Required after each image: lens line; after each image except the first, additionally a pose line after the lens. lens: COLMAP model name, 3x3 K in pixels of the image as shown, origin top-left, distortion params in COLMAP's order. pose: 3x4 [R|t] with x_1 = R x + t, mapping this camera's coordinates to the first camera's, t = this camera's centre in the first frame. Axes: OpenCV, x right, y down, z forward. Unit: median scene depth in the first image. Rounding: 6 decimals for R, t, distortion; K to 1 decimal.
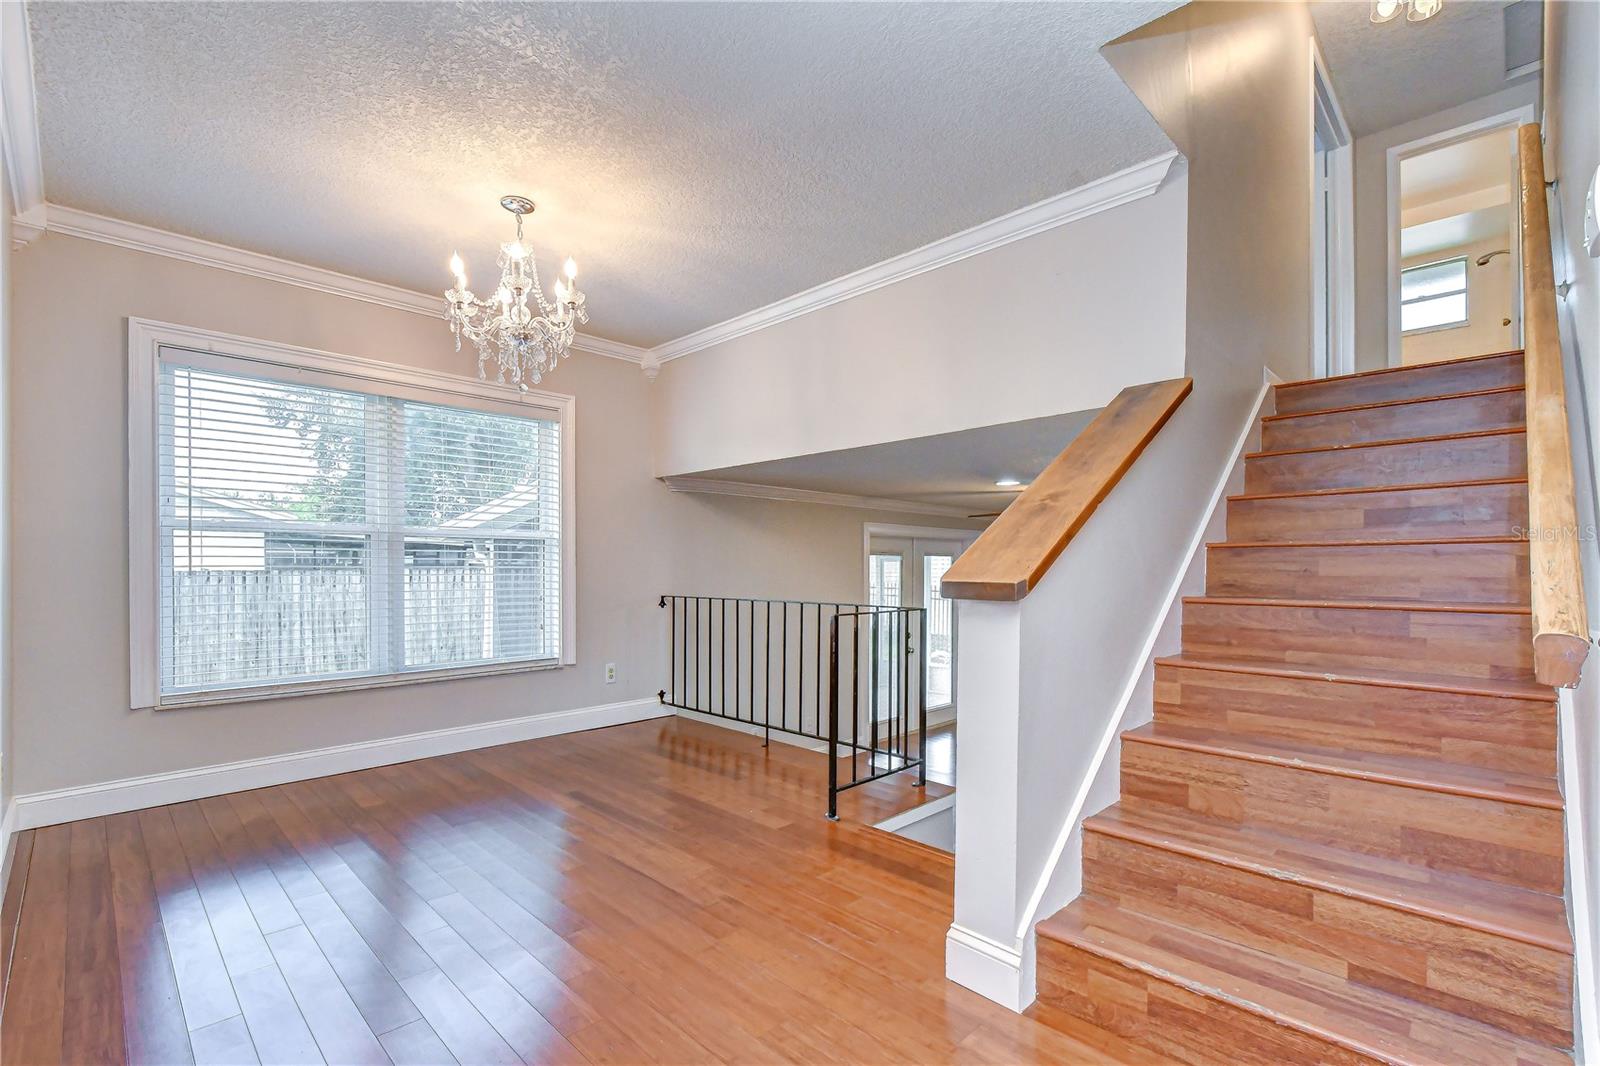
lens RADIAL K [[732.4, 0, 810.6], [0, 732.4, 578.7], [0, 0, 1]] dist [-0.001376, 0.002147]
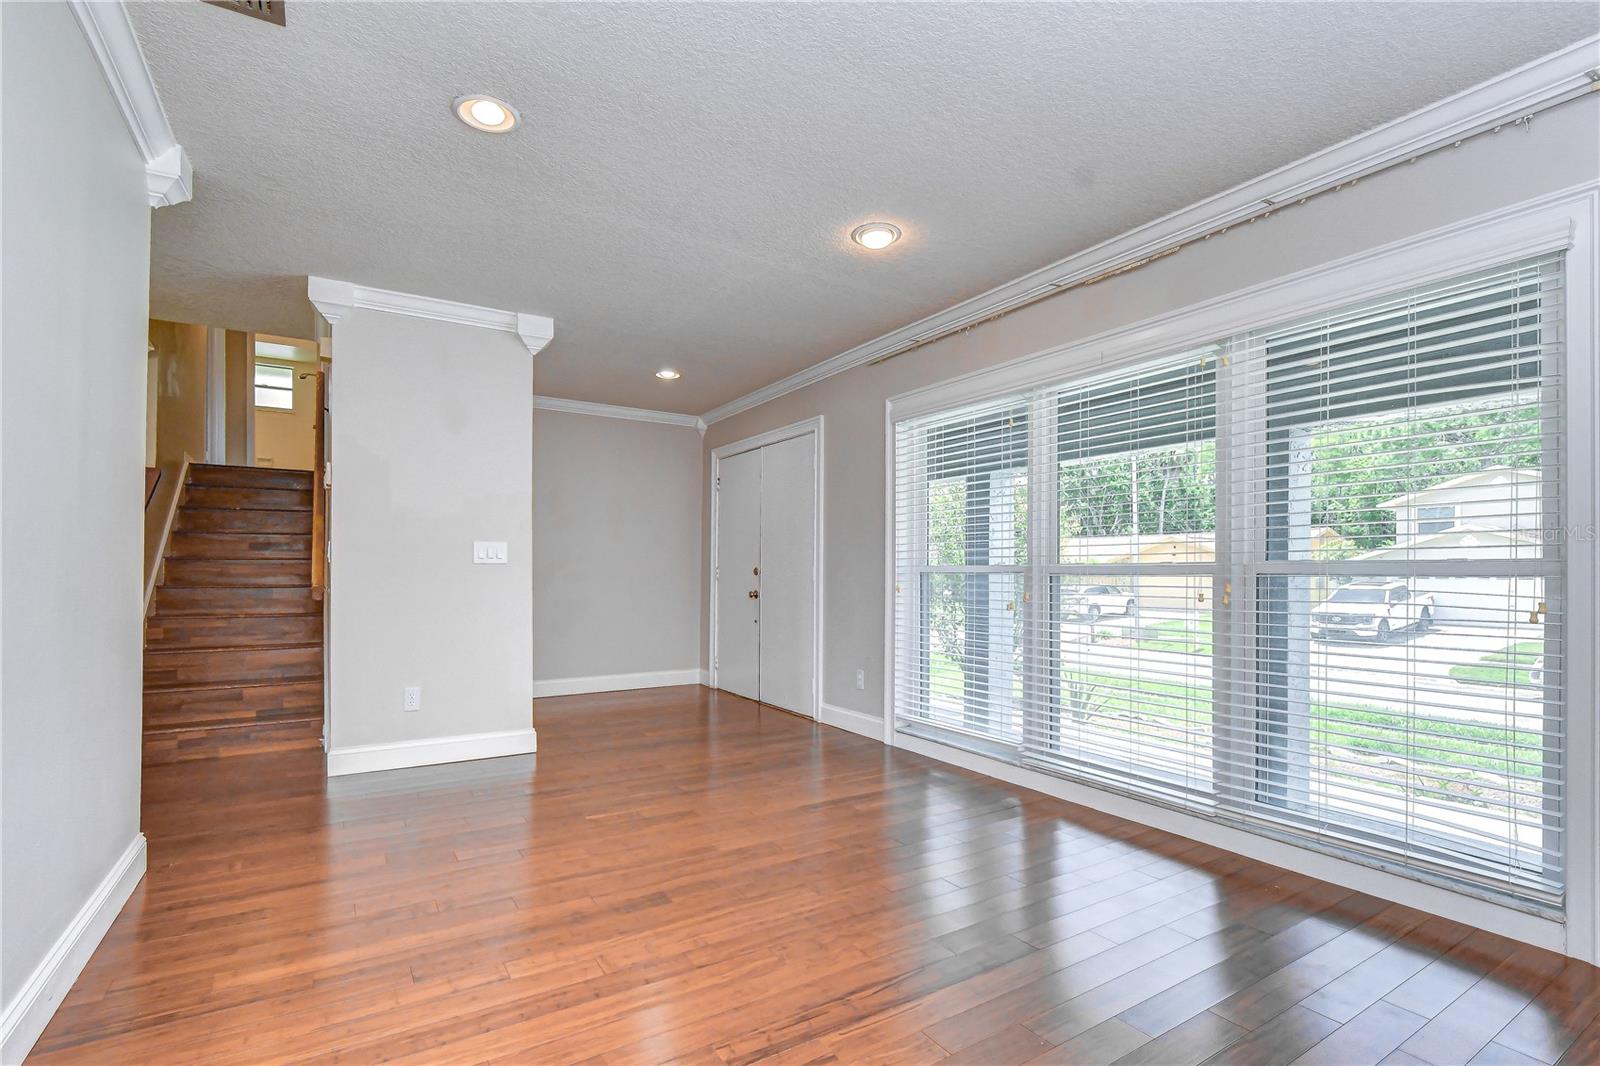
lens RADIAL K [[732.4, 0, 801.9], [0, 732.4, 578.8], [0, 0, 1]] dist [-0.001376, 0.002147]
pose [[0.236222, -0.003229, 0.971694, -1.004091], [0.018071, 0.999836, -0.001071, 0.044637], [-0.971531, 0.017812, 0.236241, -1.141274]]
